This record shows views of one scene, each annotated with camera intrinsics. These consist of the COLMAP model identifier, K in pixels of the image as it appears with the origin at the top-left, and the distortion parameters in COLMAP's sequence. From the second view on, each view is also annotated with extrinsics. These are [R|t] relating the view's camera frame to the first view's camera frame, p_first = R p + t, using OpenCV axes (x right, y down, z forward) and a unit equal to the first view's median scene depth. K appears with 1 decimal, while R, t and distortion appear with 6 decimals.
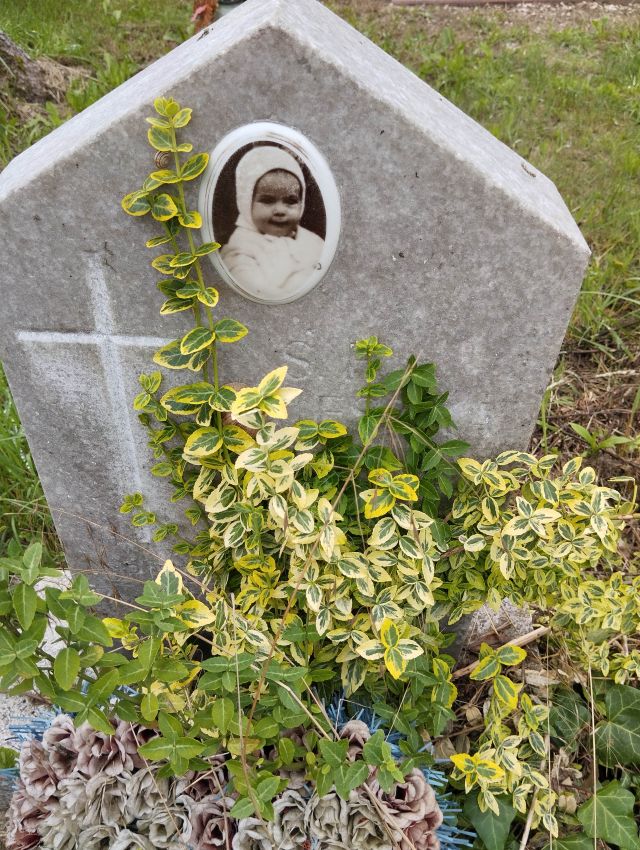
lens RADIAL K [[691.3, 0, 315.4], [0, 691.3, 404.8], [0, 0, 1]] dist [0.110691, -0.198661]
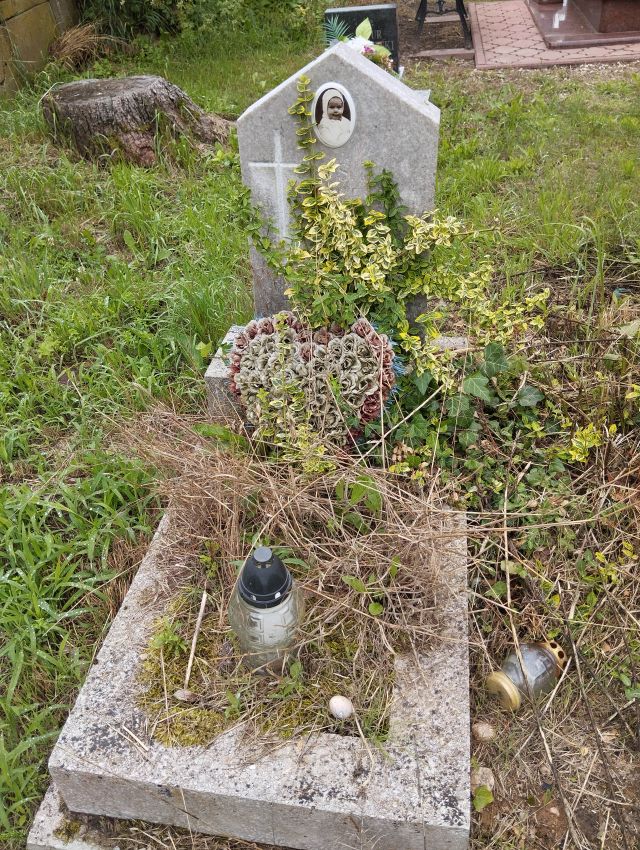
lens RADIAL K [[691.3, 0, 315.4], [0, 691.3, 404.8], [0, 0, 1]] dist [0.110691, -0.198661]
pose [[0.987157, 0.028851, -0.157128, 0.354227], [-0.042901, 0.995304, -0.086774, 1.193111], [0.153887, 0.092401, 0.983759, -1.818918]]
